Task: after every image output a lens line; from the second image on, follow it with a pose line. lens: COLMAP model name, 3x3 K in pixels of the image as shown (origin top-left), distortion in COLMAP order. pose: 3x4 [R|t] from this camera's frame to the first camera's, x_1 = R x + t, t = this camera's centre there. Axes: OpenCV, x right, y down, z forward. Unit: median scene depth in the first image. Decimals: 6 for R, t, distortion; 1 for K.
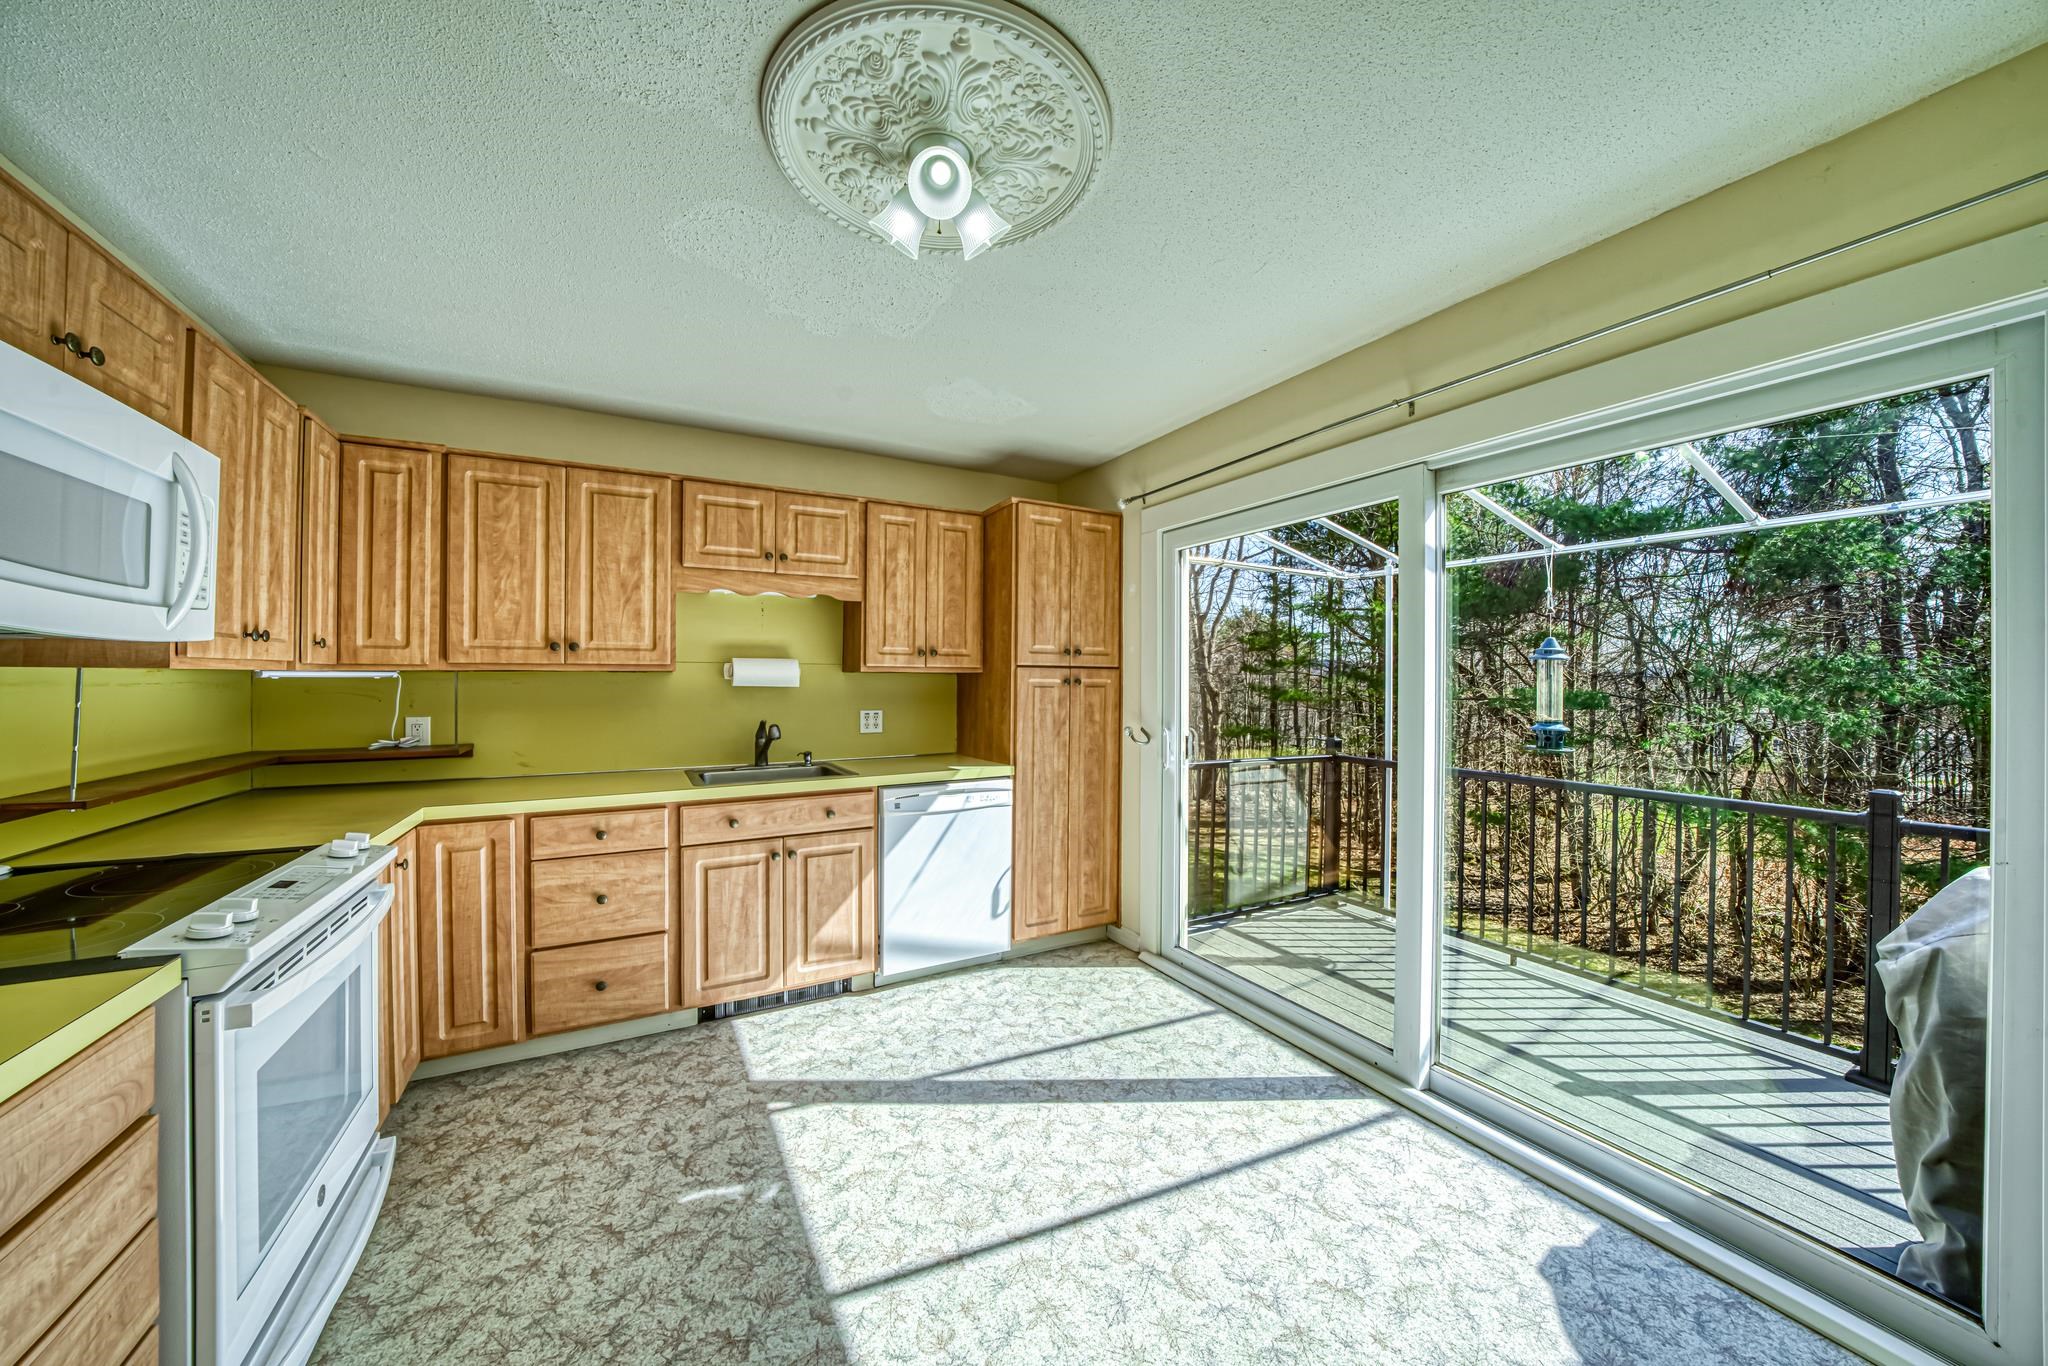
lens RADIAL K [[712.1, 0, 1010.2], [0, 712.1, 678.4], [0, 0, 1]] dist [-0.011161, 0.000022]
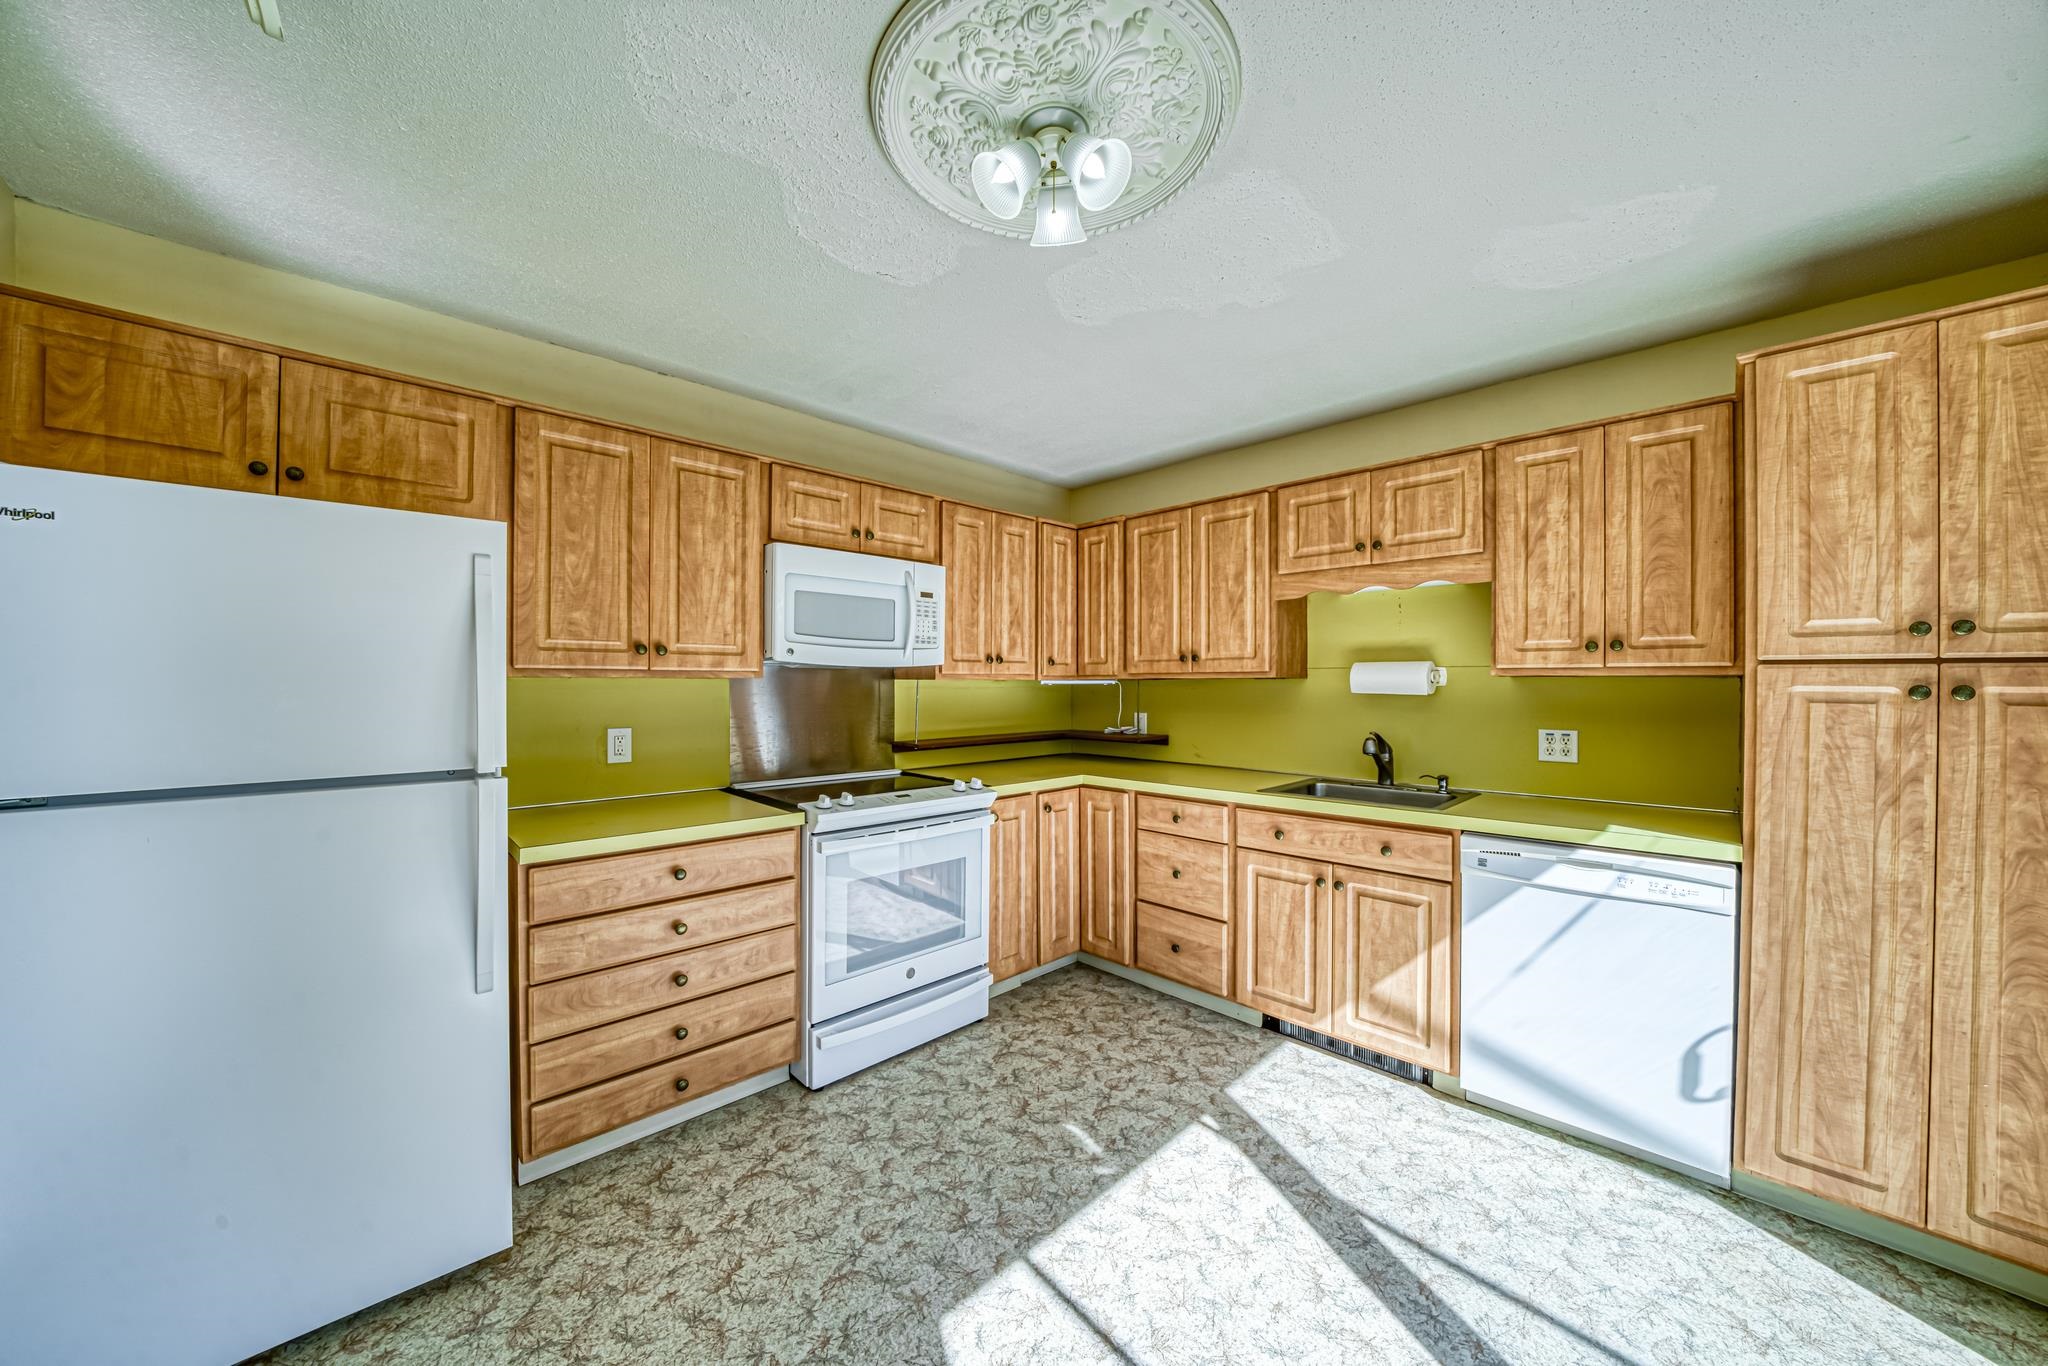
lens RADIAL K [[712.1, 0, 1010.2], [0, 712.1, 678.4], [0, 0, 1]] dist [-0.011161, 0.000022]
pose [[0.287831, -0.007640, -0.957651, 0.413127], [0.001292, 0.999970, -0.007589, -0.002079], [0.957680, 0.000947, 0.287832, 0.353871]]
